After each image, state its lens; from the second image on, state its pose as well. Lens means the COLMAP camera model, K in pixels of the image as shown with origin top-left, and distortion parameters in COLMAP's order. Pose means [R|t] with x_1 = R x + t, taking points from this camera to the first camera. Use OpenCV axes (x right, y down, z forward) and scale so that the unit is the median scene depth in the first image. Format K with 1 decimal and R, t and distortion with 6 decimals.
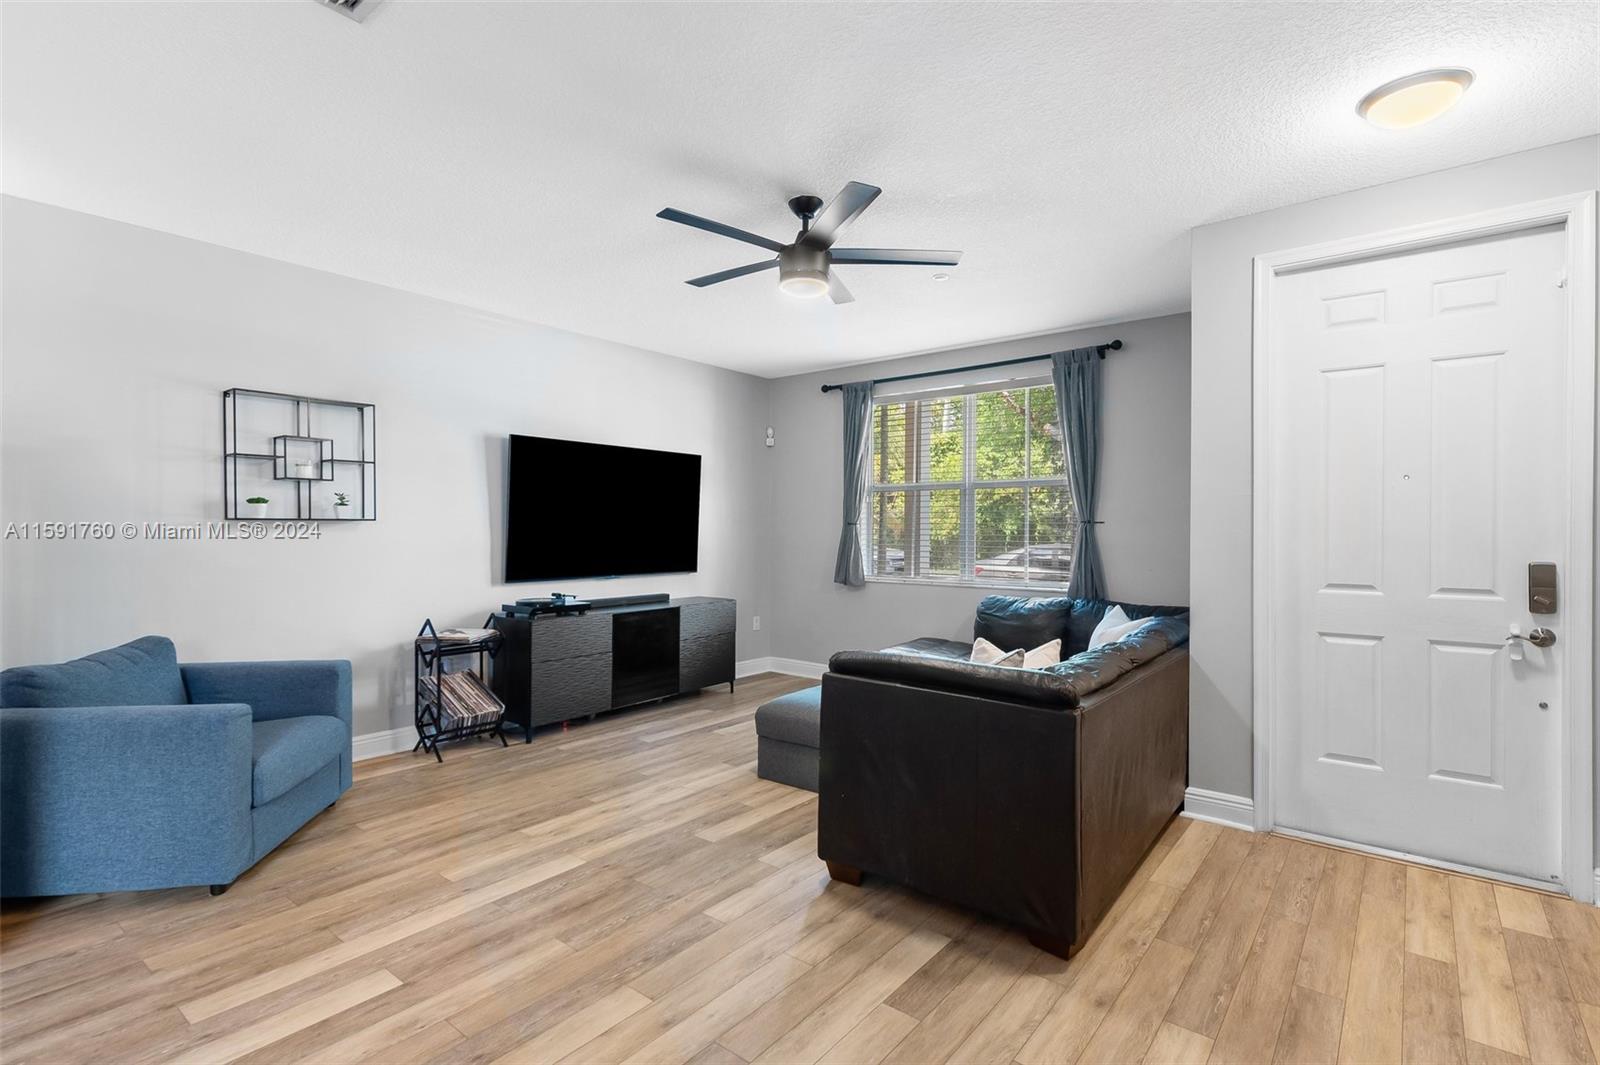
lens RADIAL K [[757.3, 0, 800.0], [0, 757.3, 532.5], [0, 0, 1]] dist [0.009317, -0.000440]
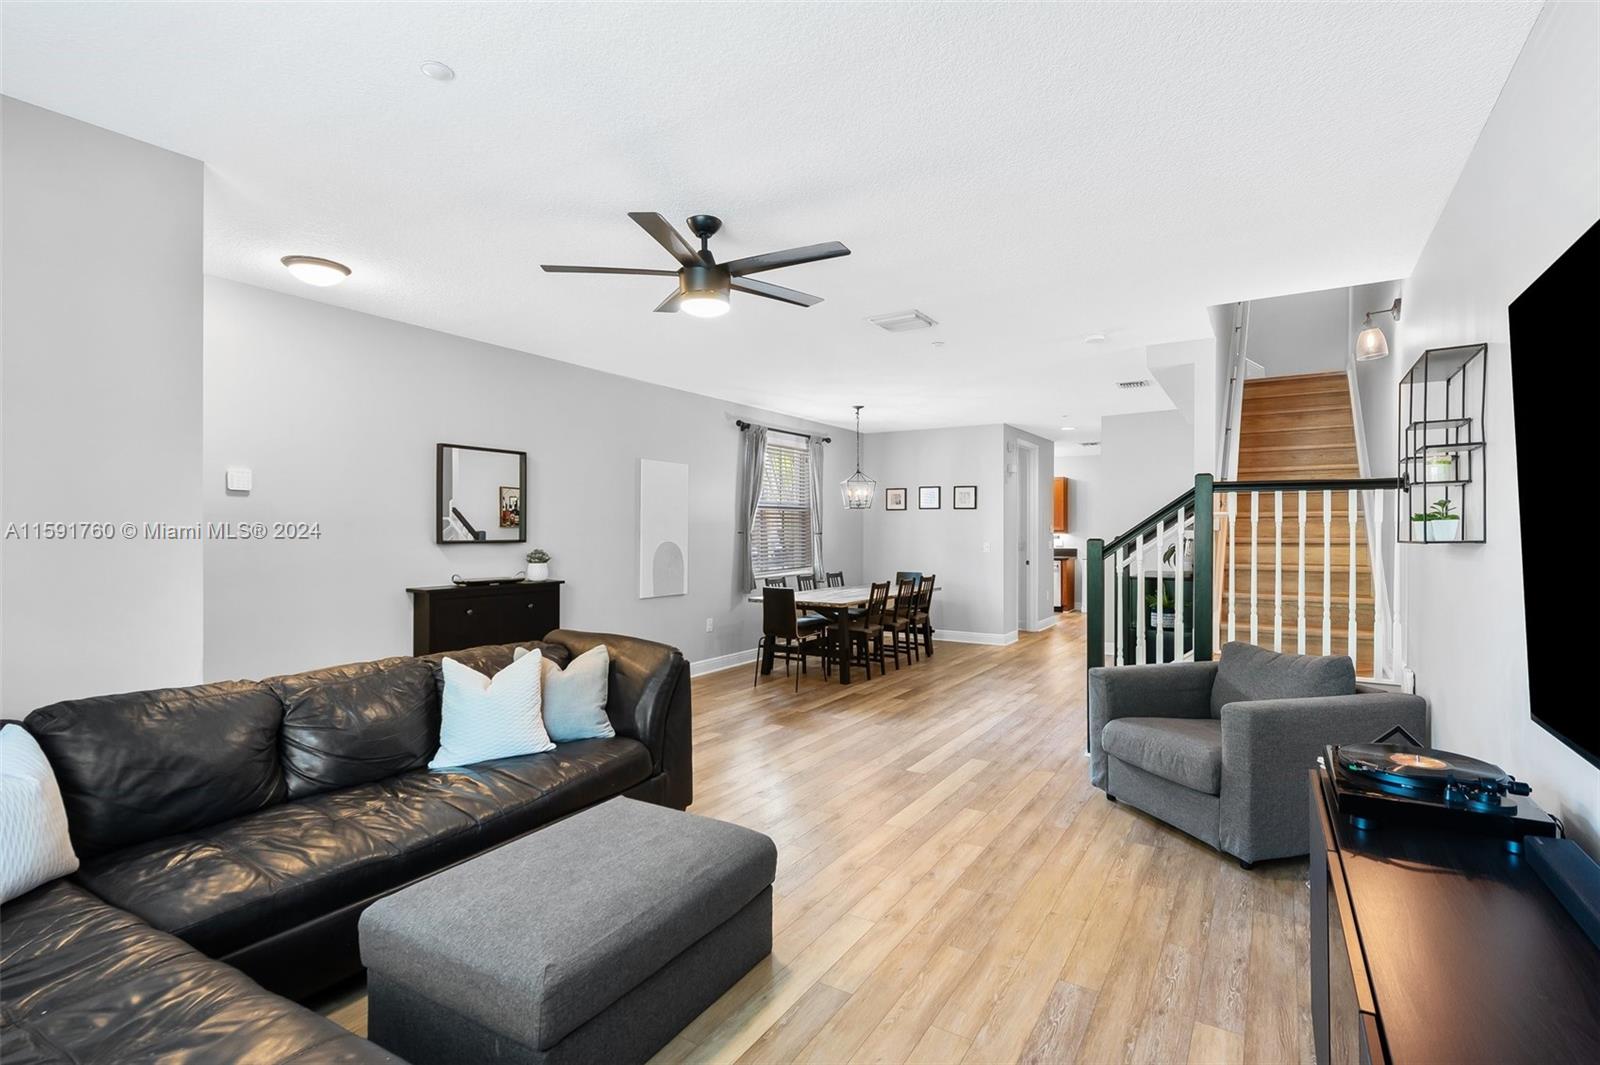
lens RADIAL K [[757.3, 0, 800.0], [0, 757.3, 532.5], [0, 0, 1]] dist [0.009317, -0.000440]
pose [[-0.993103, -0.000011, -0.117245, -0.003573], [-0.000558, 0.999989, 0.004632, -0.031759], [0.117244, 0.004665, -0.993092, 1.781755]]
